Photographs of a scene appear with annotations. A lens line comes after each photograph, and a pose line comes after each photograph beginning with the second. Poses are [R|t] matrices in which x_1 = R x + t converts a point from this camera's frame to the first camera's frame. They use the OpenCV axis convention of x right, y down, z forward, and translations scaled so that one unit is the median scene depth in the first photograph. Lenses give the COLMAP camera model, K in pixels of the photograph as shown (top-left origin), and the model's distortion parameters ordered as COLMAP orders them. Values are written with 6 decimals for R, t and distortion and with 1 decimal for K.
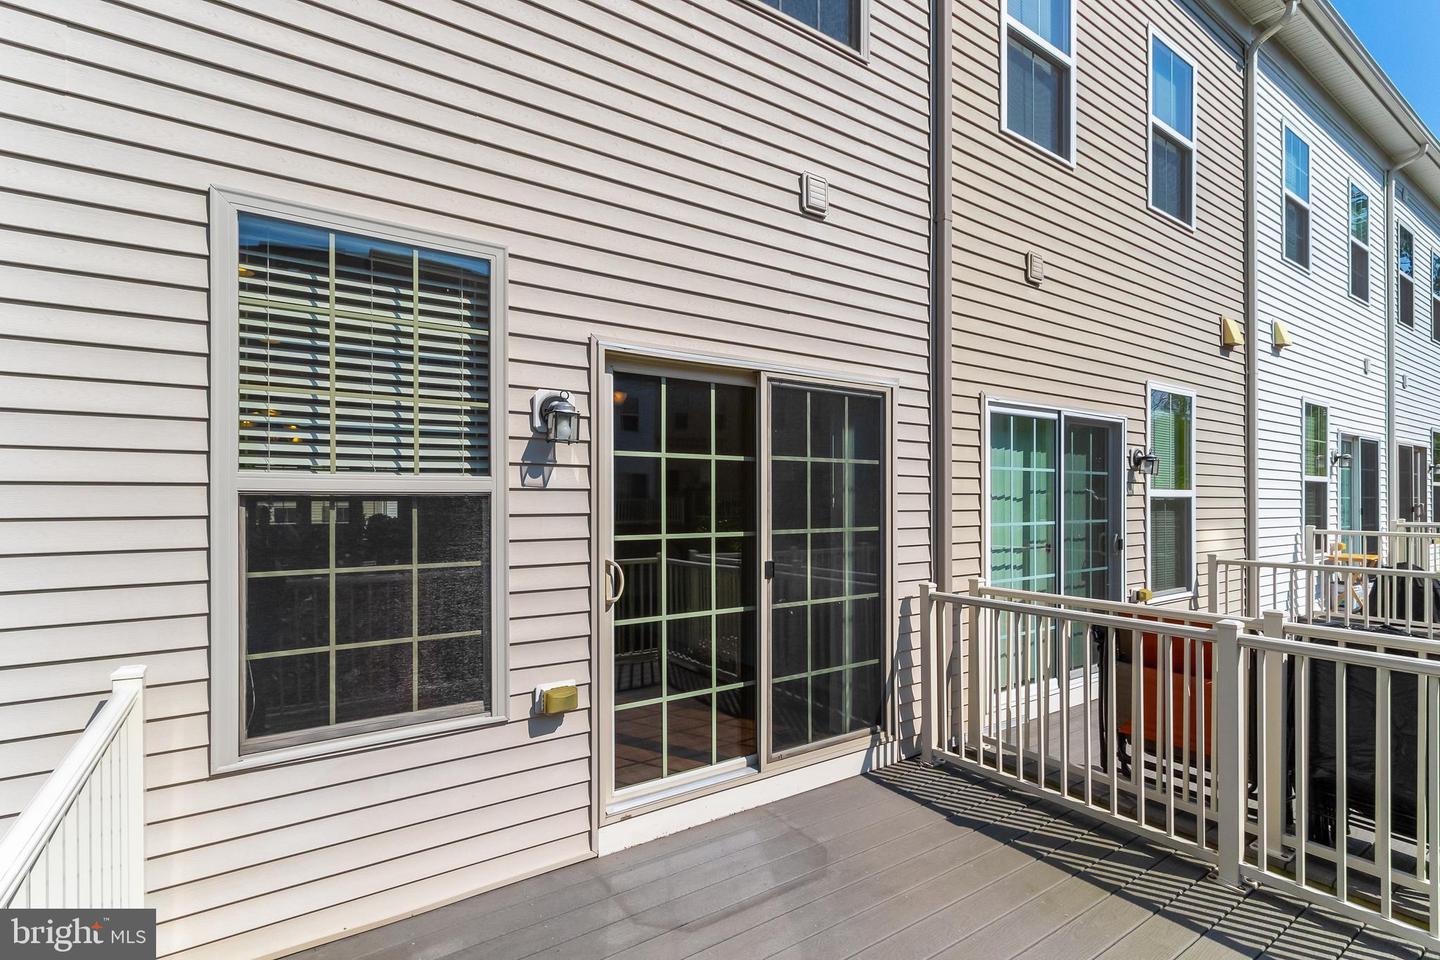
lens RADIAL K [[651.0, 0, 714.0], [0, 651.0, 510.3], [0, 0, 1]] dist [-0.000252, -0.000130]
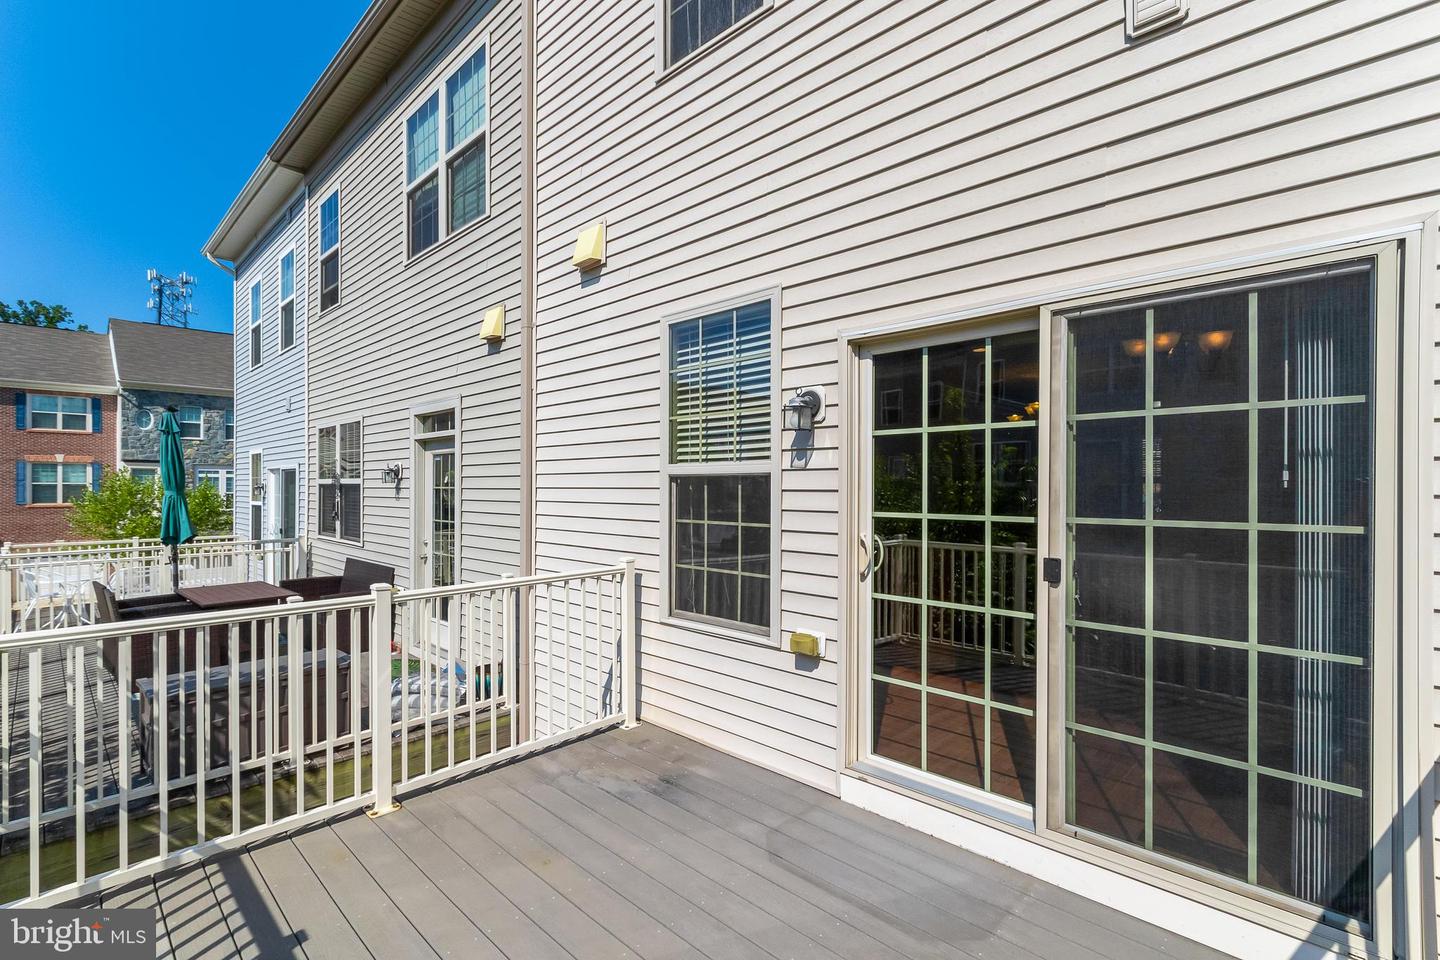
lens RADIAL K [[678.8, 0, 718.2], [0, 678.8, 495.7], [0, 0, 1]] dist [0.003376, -0.000002]
pose [[0.206086, 0.020332, -0.978323, 0.893681], [-0.010660, 0.999771, 0.018532, -0.004895], [0.978476, 0.006610, 0.206256, 0.545203]]
